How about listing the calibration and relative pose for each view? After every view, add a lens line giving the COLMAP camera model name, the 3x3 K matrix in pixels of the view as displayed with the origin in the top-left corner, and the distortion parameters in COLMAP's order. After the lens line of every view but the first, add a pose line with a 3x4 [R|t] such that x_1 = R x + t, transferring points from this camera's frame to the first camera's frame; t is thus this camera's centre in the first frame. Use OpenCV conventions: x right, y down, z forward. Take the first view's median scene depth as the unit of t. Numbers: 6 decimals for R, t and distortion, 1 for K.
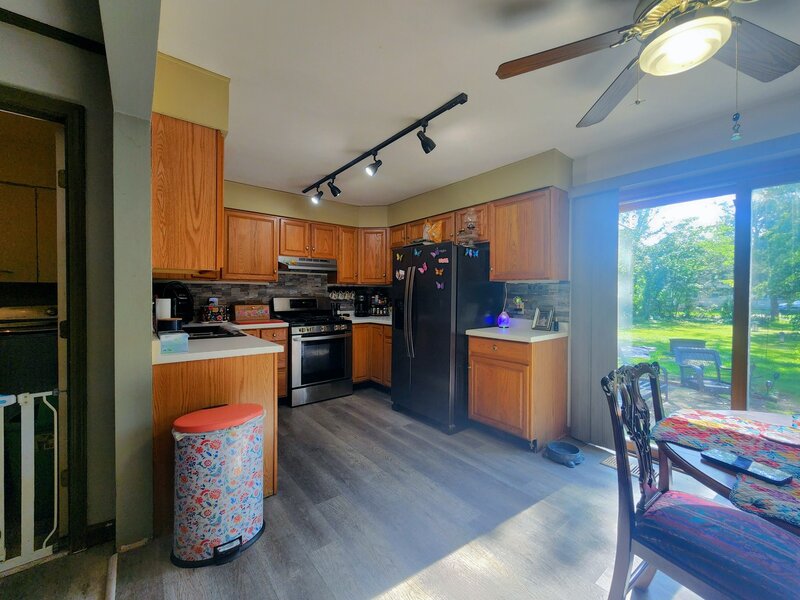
lens RADIAL K [[330.6, 0, 397.2], [0, 330.6, 299.4], [0, 0, 1]] dist [-0.000180, -0.000912]
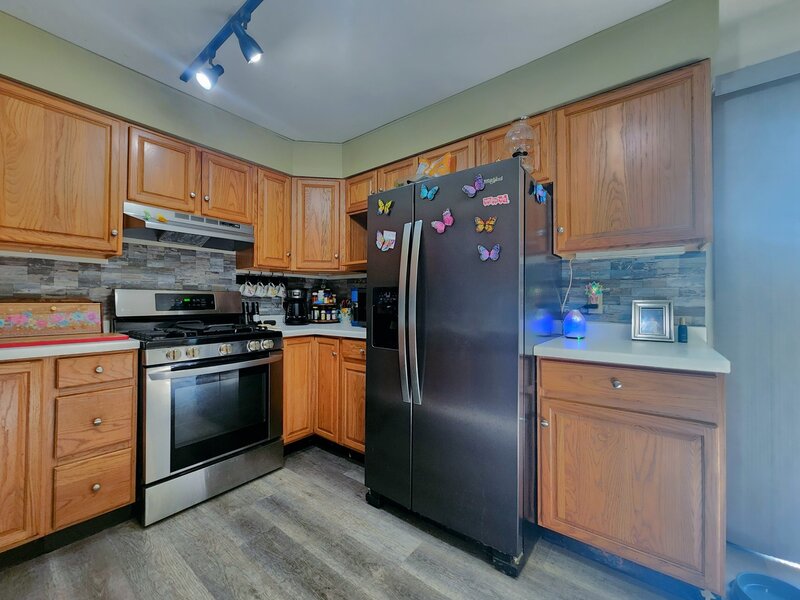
lens RADIAL K [[330.6, 0, 398.4], [0, 330.6, 299.1], [0, 0, 1]] dist [-0.000180, -0.000912]
pose [[0.973385, -0.000692, 0.229174, -0.101286], [0.006704, 0.999653, -0.025460, 0.033719], [-0.229077, 0.026319, 0.973052, 0.565683]]
